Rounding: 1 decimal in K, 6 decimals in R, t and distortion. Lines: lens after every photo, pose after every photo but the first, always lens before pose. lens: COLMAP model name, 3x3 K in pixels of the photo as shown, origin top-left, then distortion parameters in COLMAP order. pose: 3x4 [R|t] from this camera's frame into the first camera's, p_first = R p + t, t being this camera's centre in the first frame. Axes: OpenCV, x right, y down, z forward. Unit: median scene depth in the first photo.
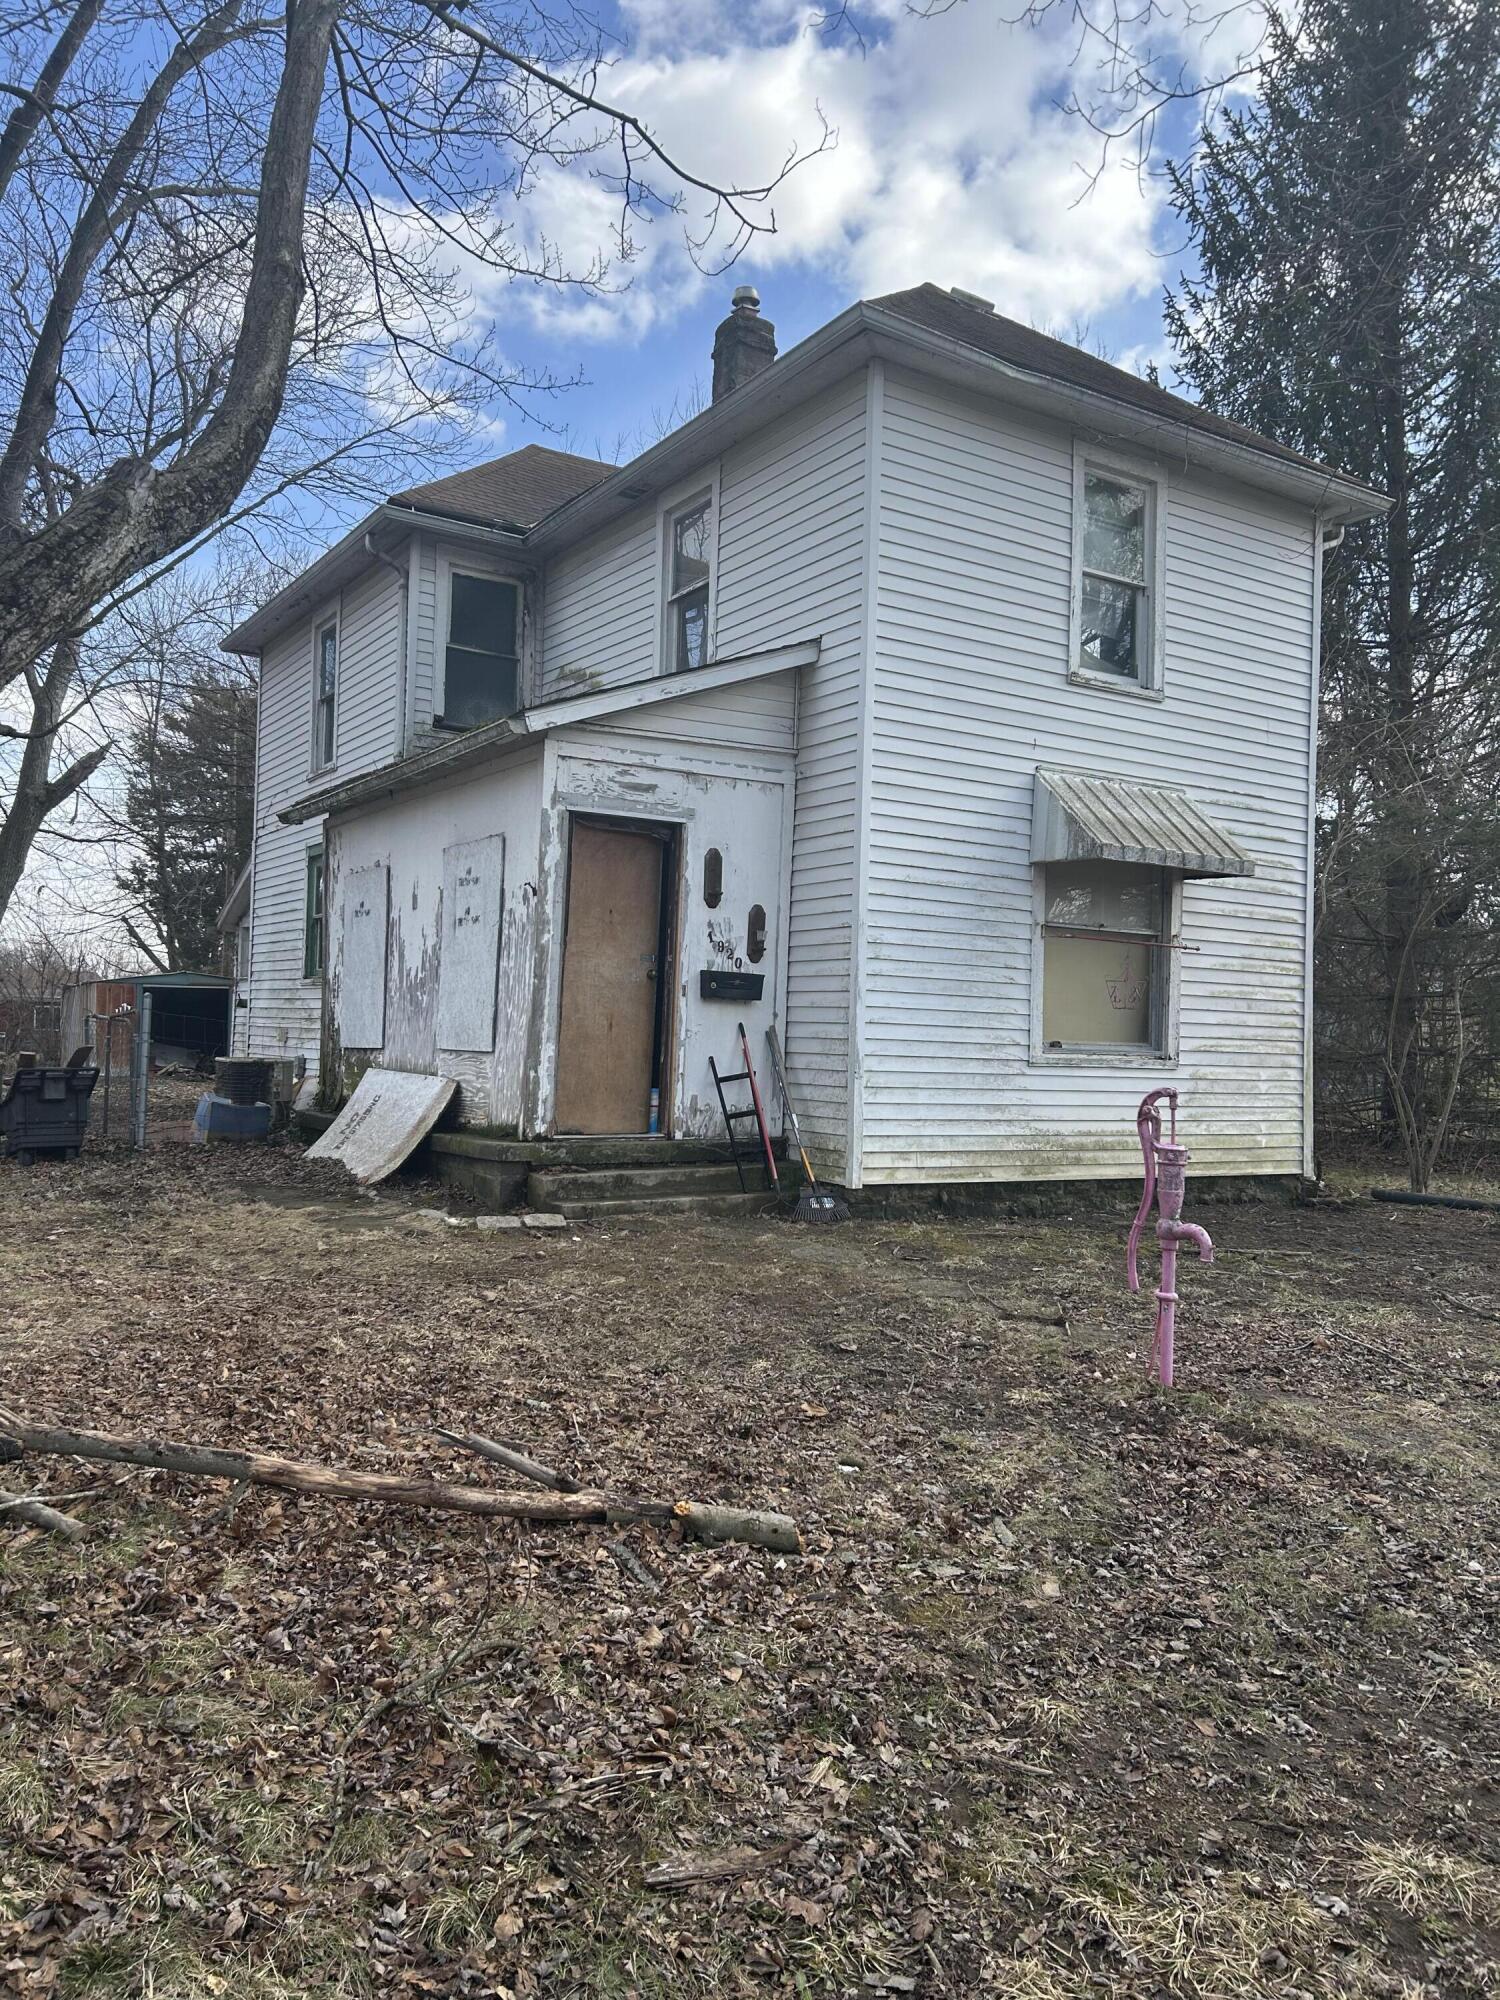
lens RADIAL K [[1512.8, 0, 737.9], [0, 1512.8, 988.8], [0, 0, 1]] dist [0.066151, -0.017783]
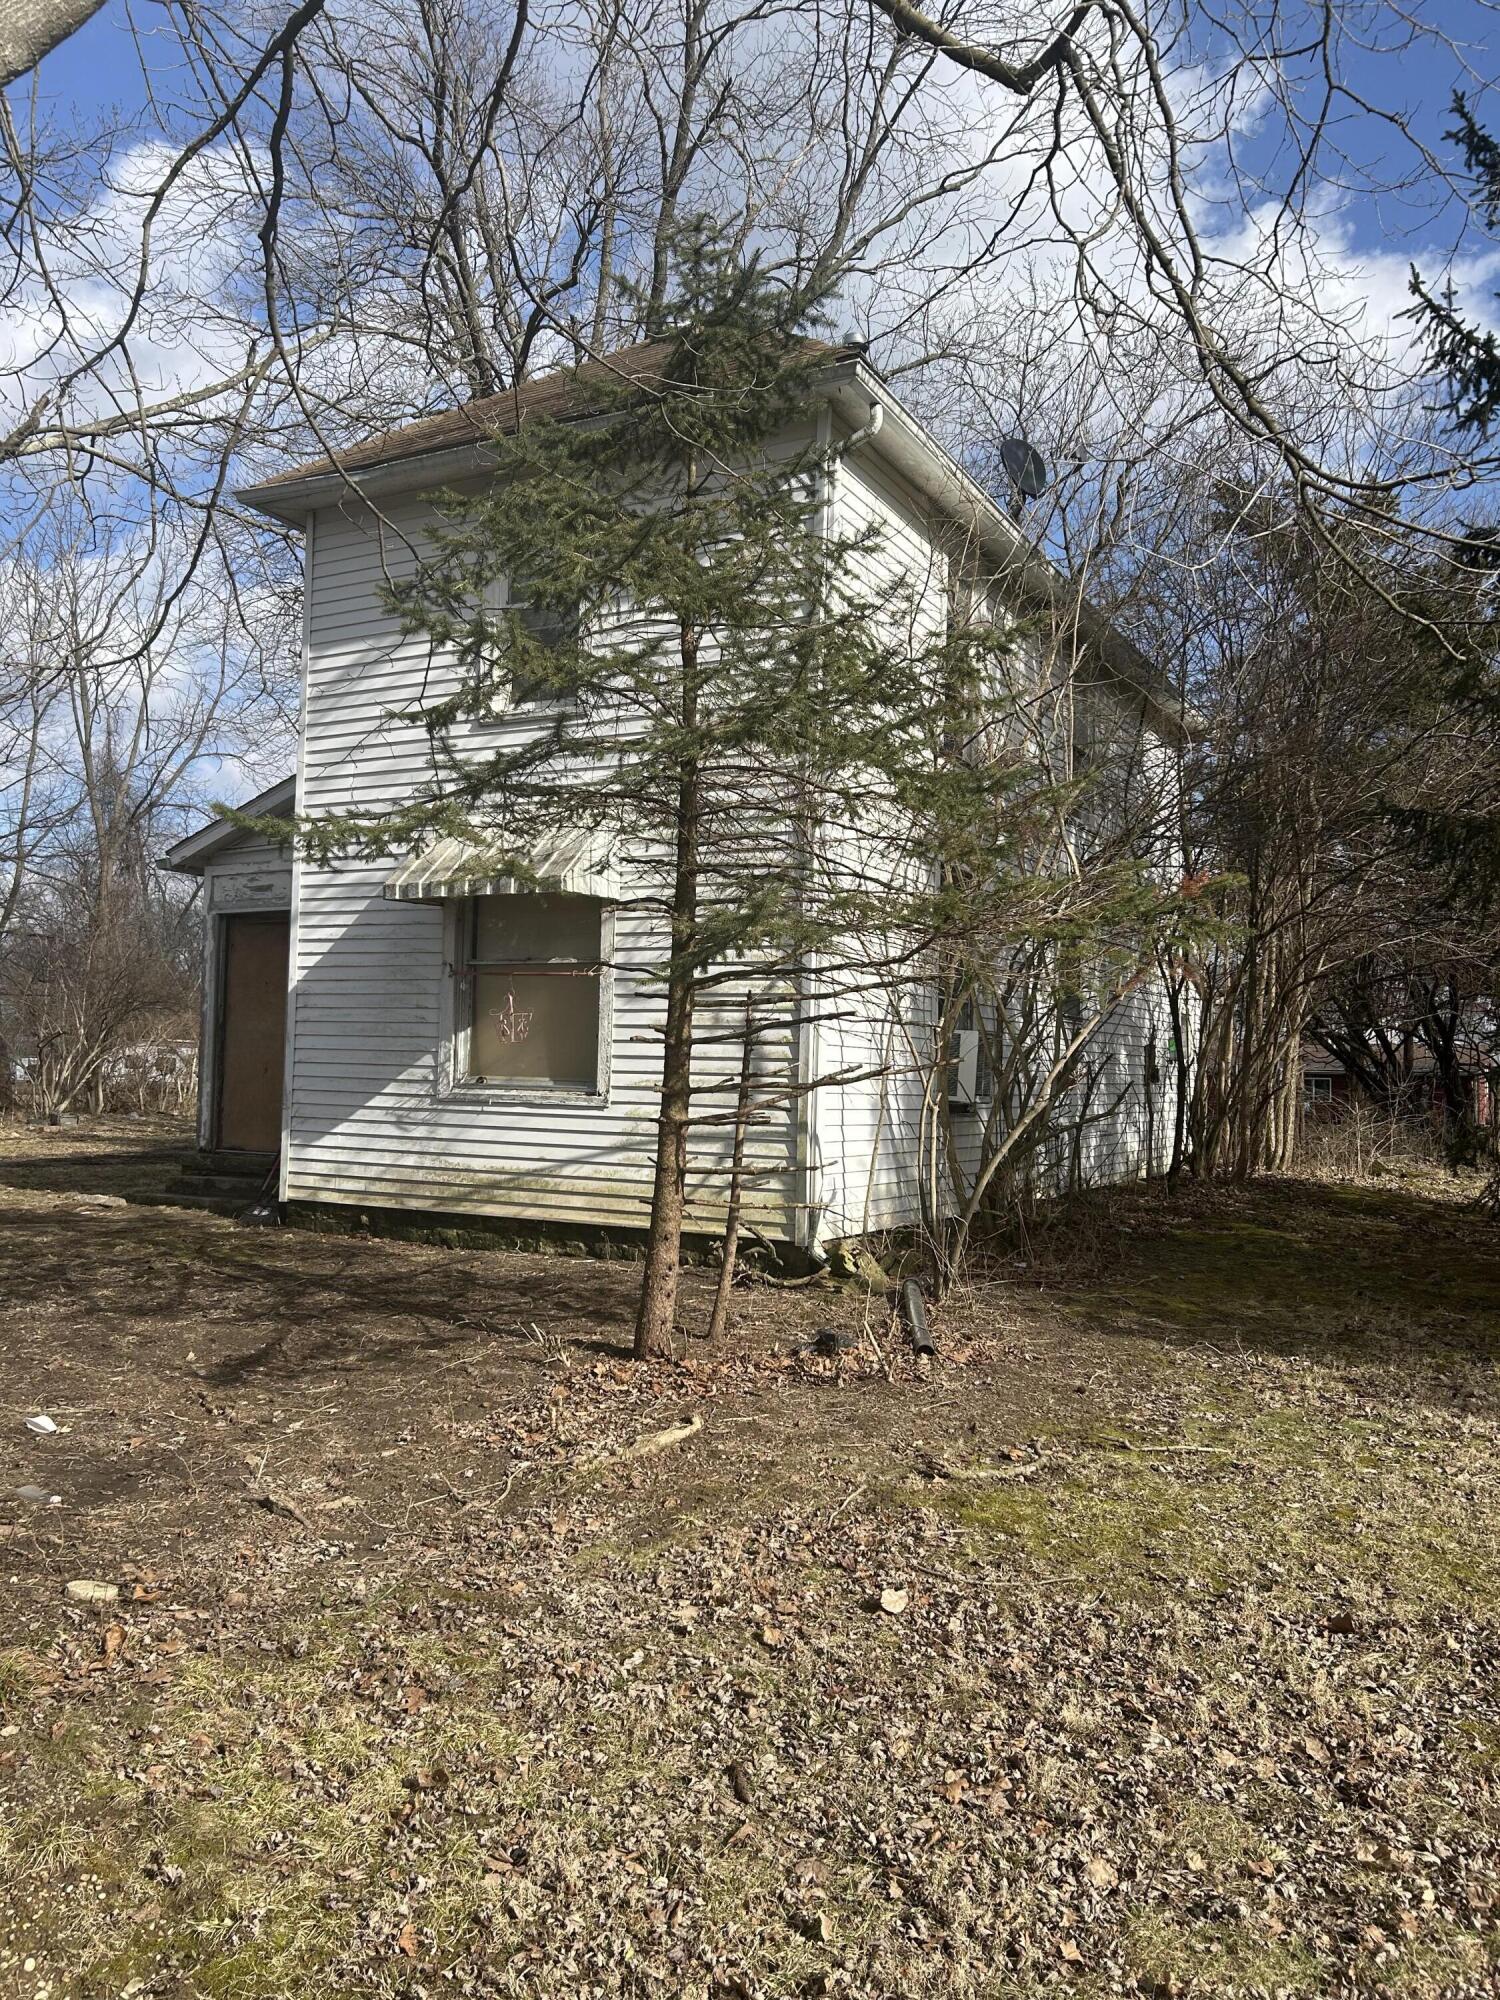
lens RADIAL K [[1512.8, 0, 745.1], [0, 1512.8, 1000.1], [0, 0, 1]] dist [0.066151, -0.017783]
pose [[0.481258, -0.056562, -0.874752, 1.244396], [0.025363, 0.998397, -0.050603, 0.040781], [0.876212, 0.002167, 0.481921, 0.701891]]
